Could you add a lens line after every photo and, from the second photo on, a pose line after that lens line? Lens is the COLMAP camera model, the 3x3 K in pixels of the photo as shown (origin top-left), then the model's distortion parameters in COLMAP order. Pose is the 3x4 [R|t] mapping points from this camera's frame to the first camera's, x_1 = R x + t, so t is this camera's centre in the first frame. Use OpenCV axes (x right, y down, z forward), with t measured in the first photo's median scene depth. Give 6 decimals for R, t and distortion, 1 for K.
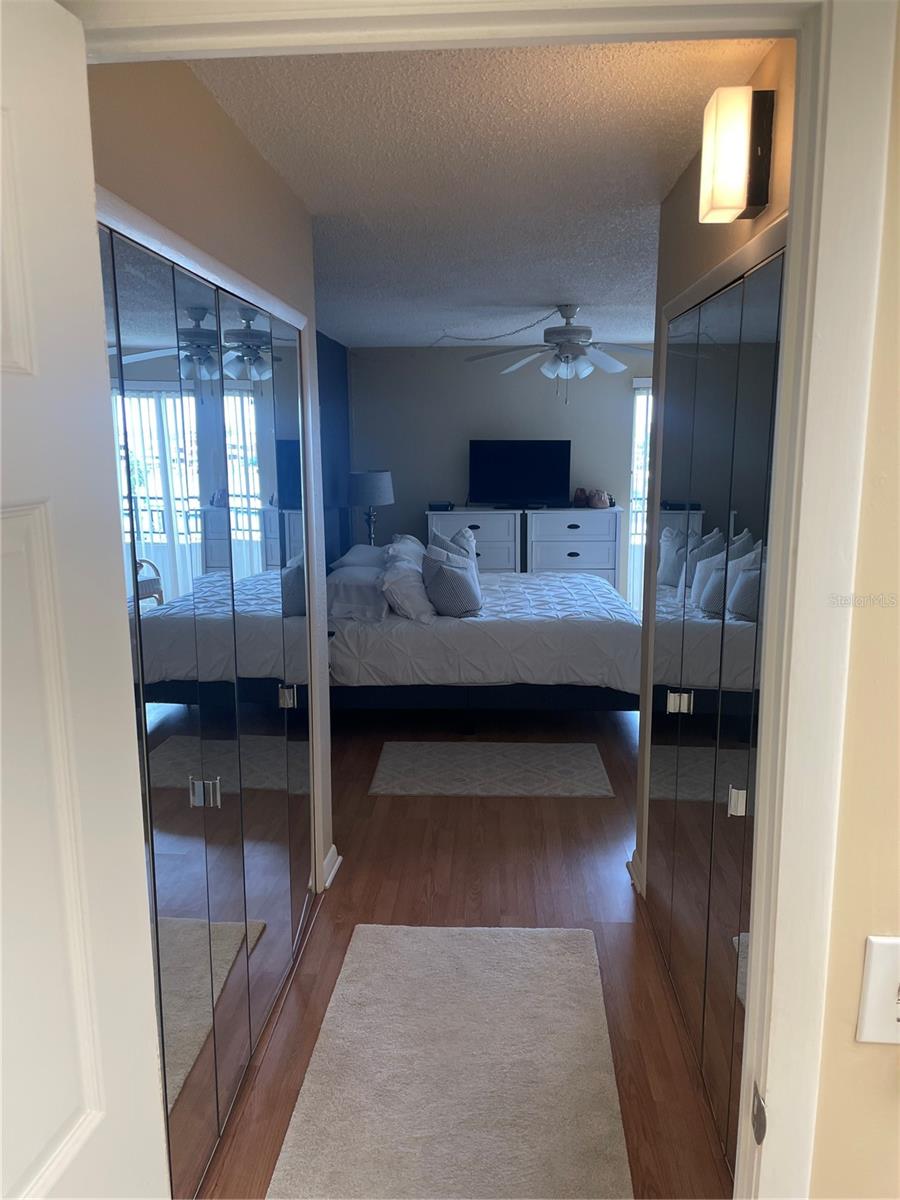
lens RADIAL K [[916.2, 0, 440.9], [0, 916.2, 605.0], [0, 0, 1]] dist [0.079063, -0.104144]
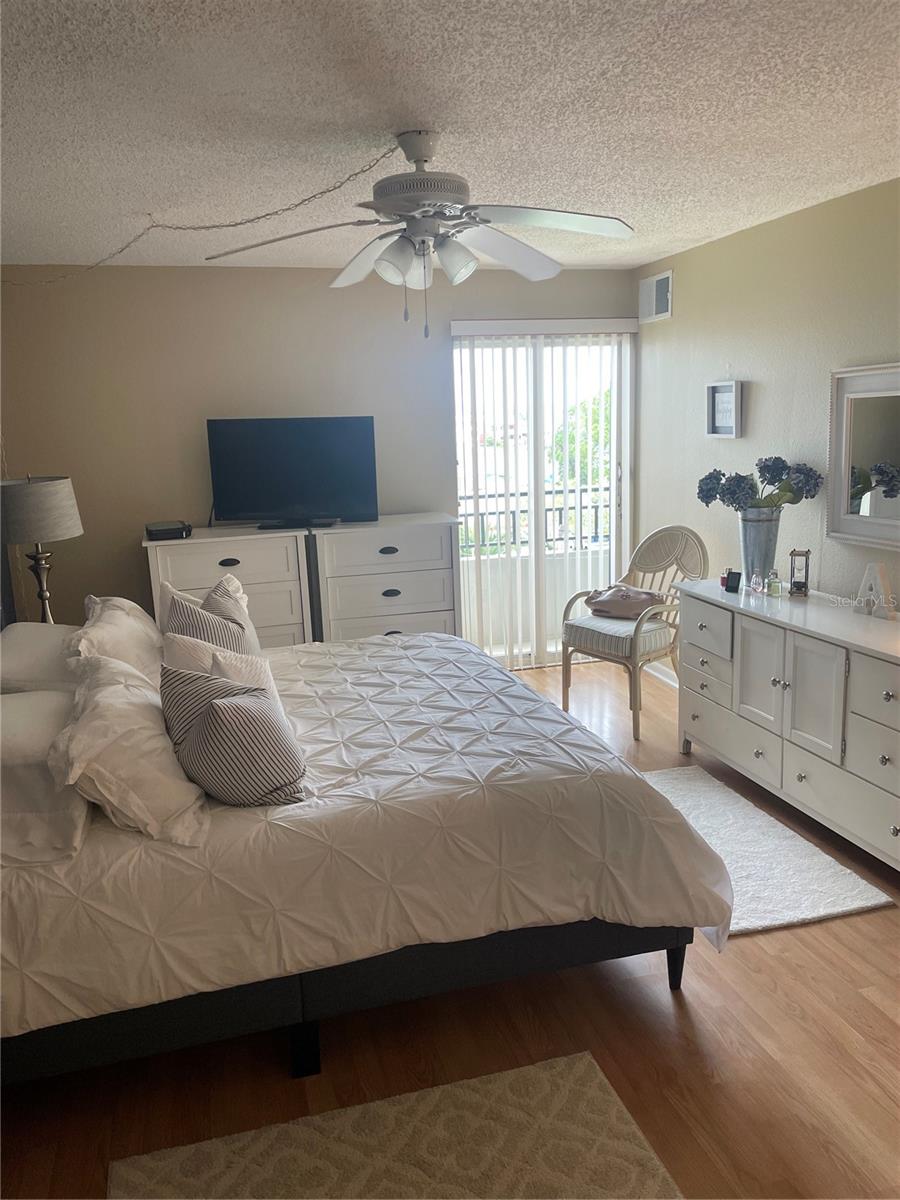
lens RADIAL K [[916.2, 0, 452.8], [0, 916.2, 603.7], [0, 0, 1]] dist [0.079063, -0.104144]
pose [[0.946925, -0.090481, 0.308457, -0.020196], [0.086328, 0.995898, 0.027112, -0.085196], [-0.309645, 0.000956, 0.950852, 0.517379]]
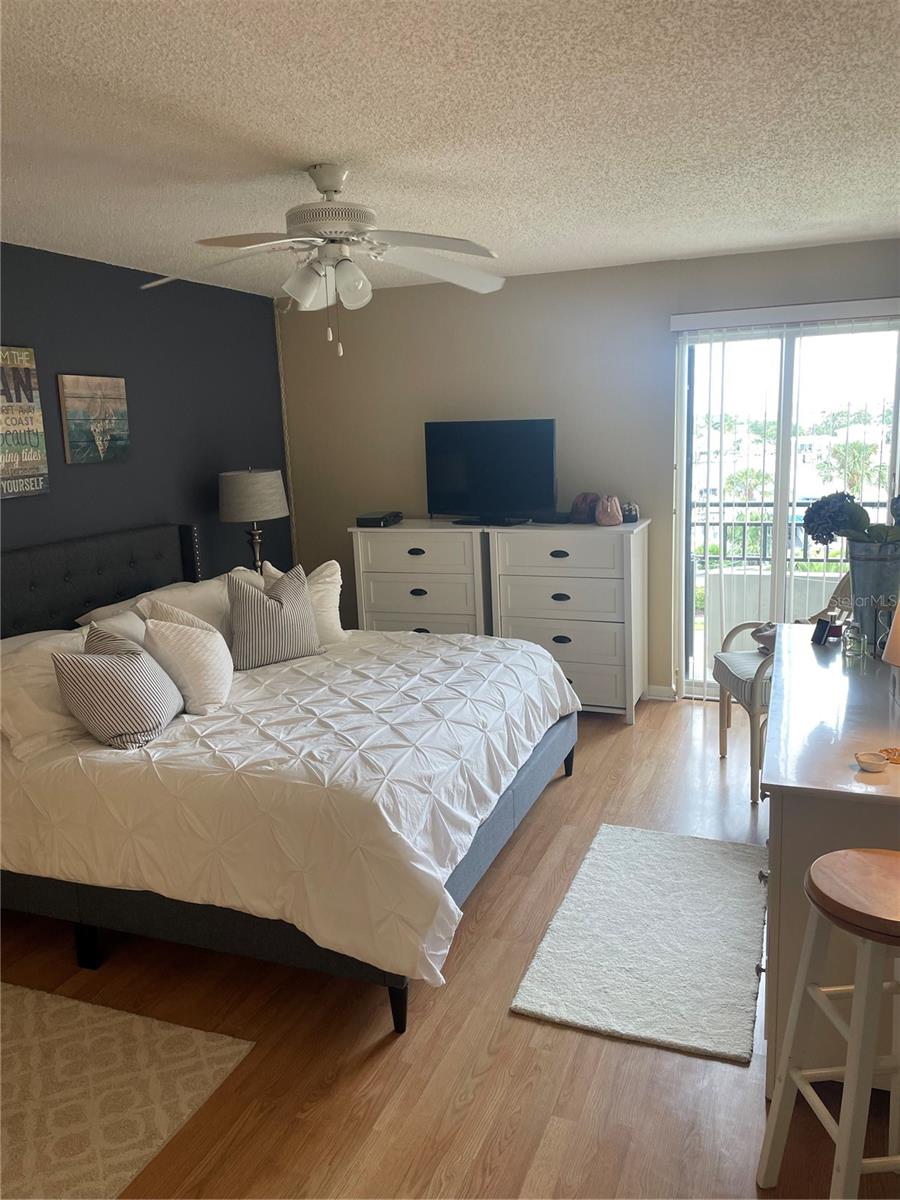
lens RADIAL K [[916.2, 0, 443.5], [0, 916.2, 587.0], [0, 0, 1]] dist [0.079063, -0.104144]
pose [[0.948671, 0.029158, -0.314919, 0.372616], [-0.029241, 0.999562, 0.004464, -0.086798], [0.314911, 0.004974, 0.949108, 0.509914]]
